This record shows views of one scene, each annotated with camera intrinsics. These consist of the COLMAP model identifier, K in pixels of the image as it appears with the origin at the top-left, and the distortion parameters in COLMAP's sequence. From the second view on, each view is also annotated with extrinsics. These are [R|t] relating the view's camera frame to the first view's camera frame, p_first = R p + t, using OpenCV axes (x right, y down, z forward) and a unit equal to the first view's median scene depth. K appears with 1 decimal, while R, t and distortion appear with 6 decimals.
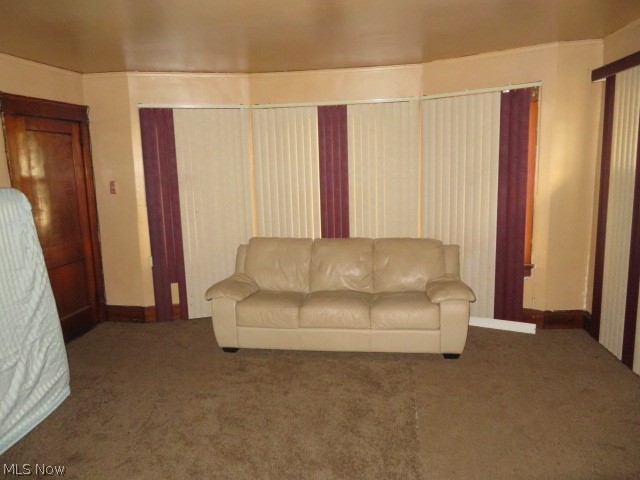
lens RADIAL K [[445.0, 0, 320.0], [0, 445.0, 240.0], [0, 0, 1]] dist [0.000229, -0.024054]
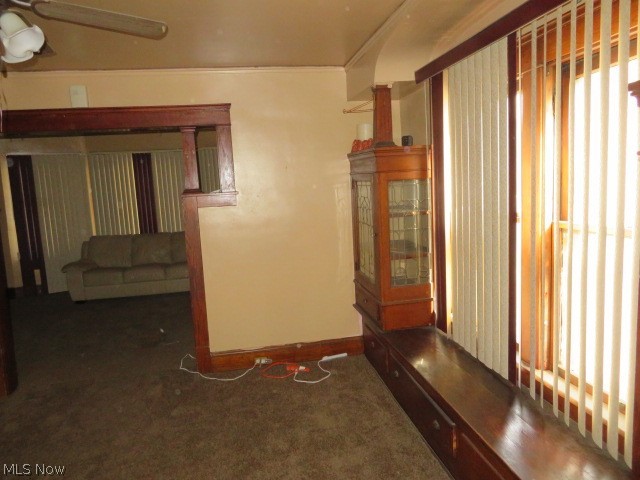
lens RADIAL K [[445.0, 0, 320.0], [0, 445.0, 240.0], [0, 0, 1]] dist [0.000229, -0.024054]
pose [[0.950463, -0.061330, 0.304726, 0.130345], [0.067727, 0.997649, -0.010458, 0.078327], [-0.303369, 0.030578, 0.952382, -0.718645]]
